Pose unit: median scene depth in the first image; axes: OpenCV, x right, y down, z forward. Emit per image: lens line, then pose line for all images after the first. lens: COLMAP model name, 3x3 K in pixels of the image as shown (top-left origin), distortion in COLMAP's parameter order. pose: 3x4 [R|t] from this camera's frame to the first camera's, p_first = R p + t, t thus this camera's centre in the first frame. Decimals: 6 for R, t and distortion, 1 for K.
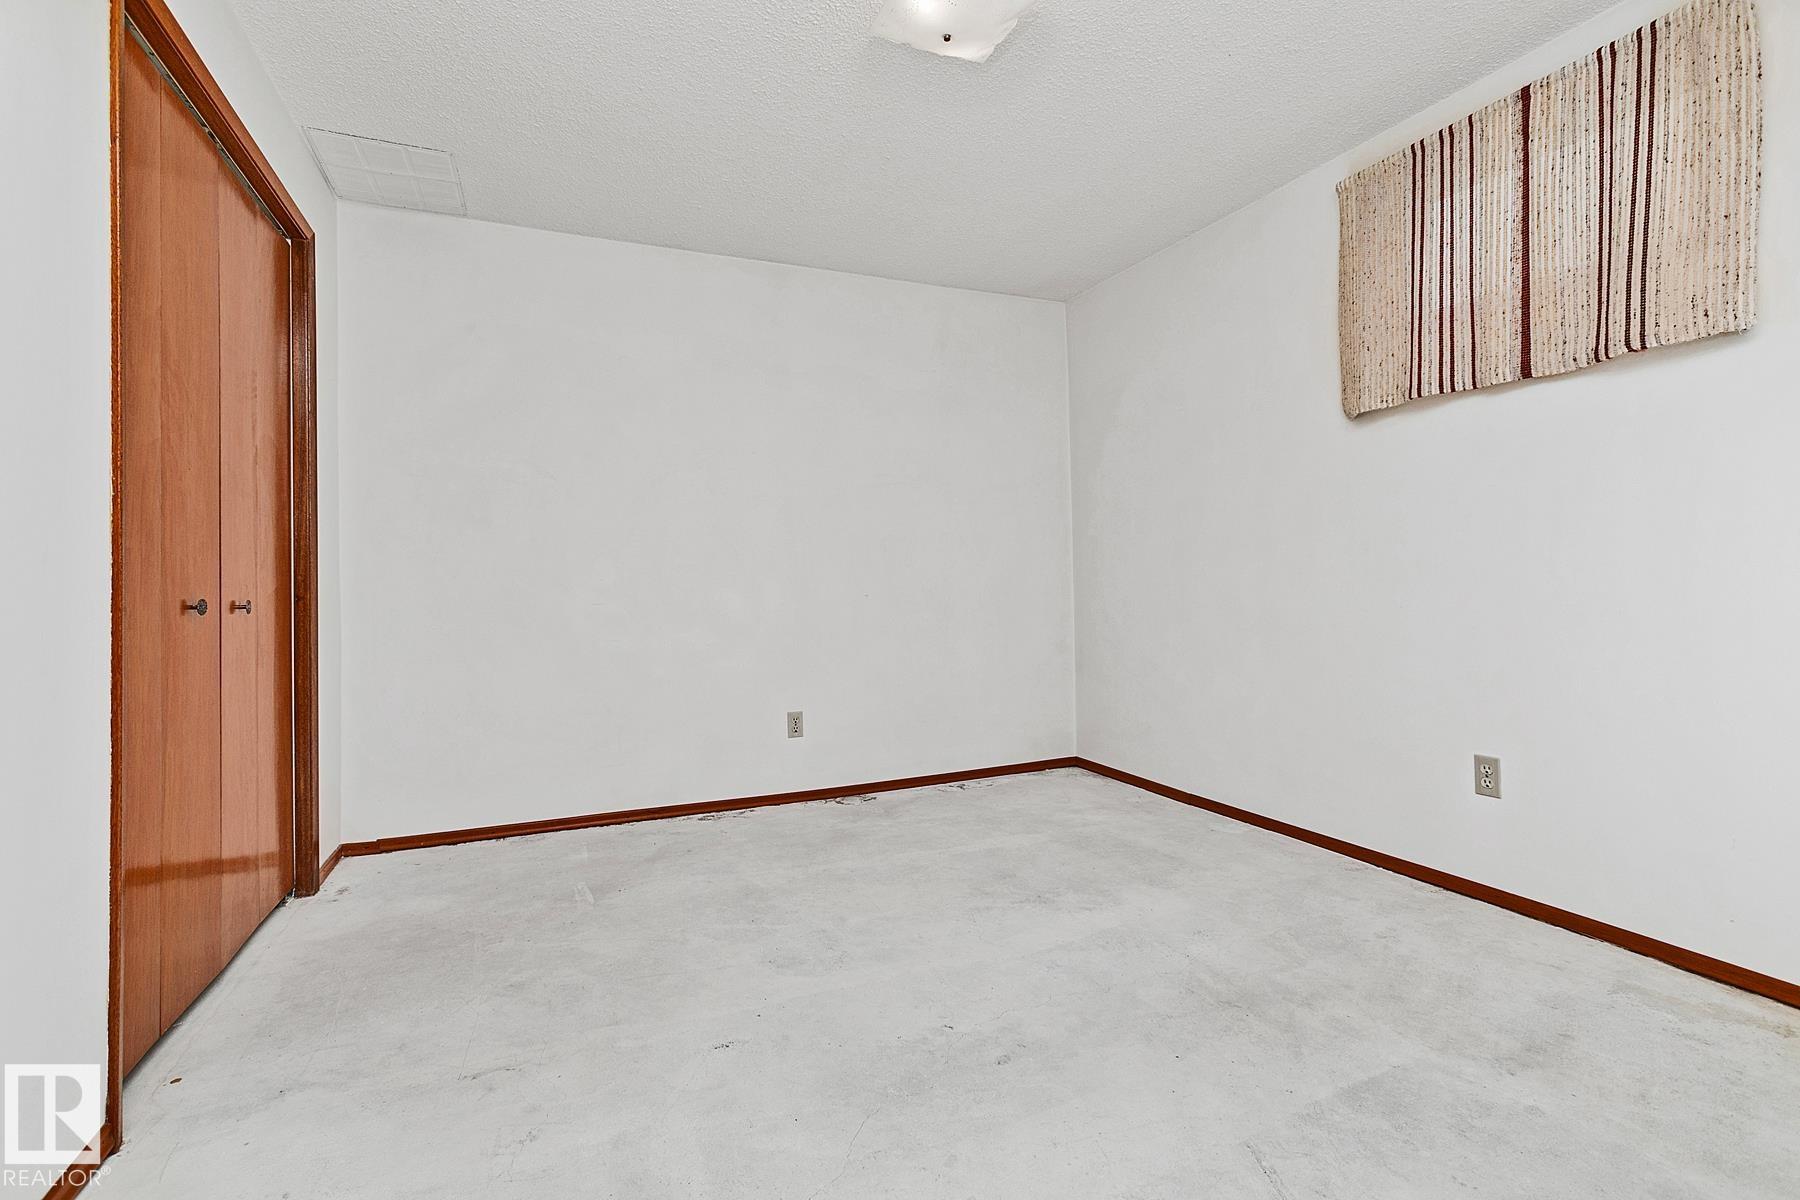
lens RADIAL K [[811.5, 0, 898.8], [0, 811.5, 578.7], [0, 0, 1]] dist [-0.027355, 0.027982]
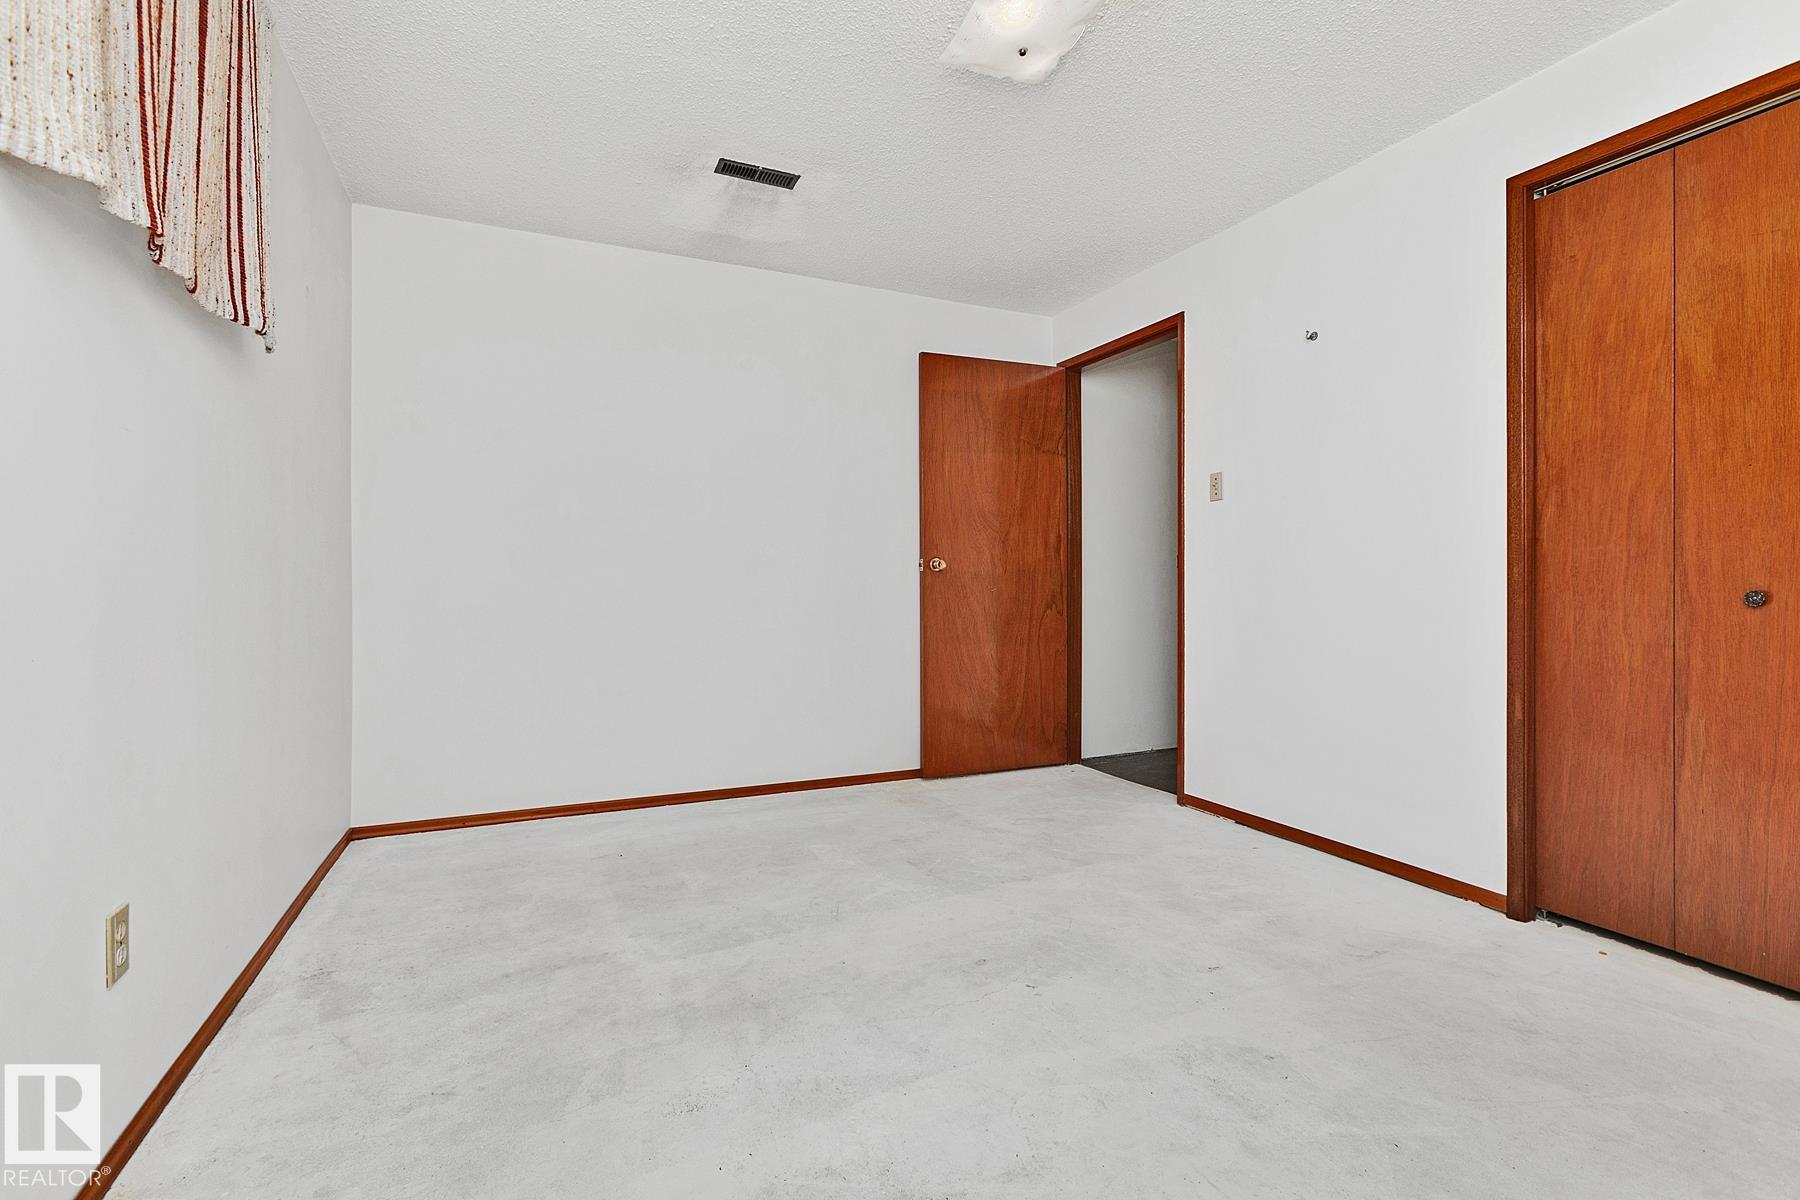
lens RADIAL K [[811.5, 0, 898.8], [0, 811.5, 578.7], [0, 0, 1]] dist [-0.027355, 0.027982]
pose [[-0.999595, 0.011133, -0.026190, 0.257913], [0.011317, 0.999912, -0.006883, 0.000907], [0.026111, -0.007177, -0.999633, 2.047690]]
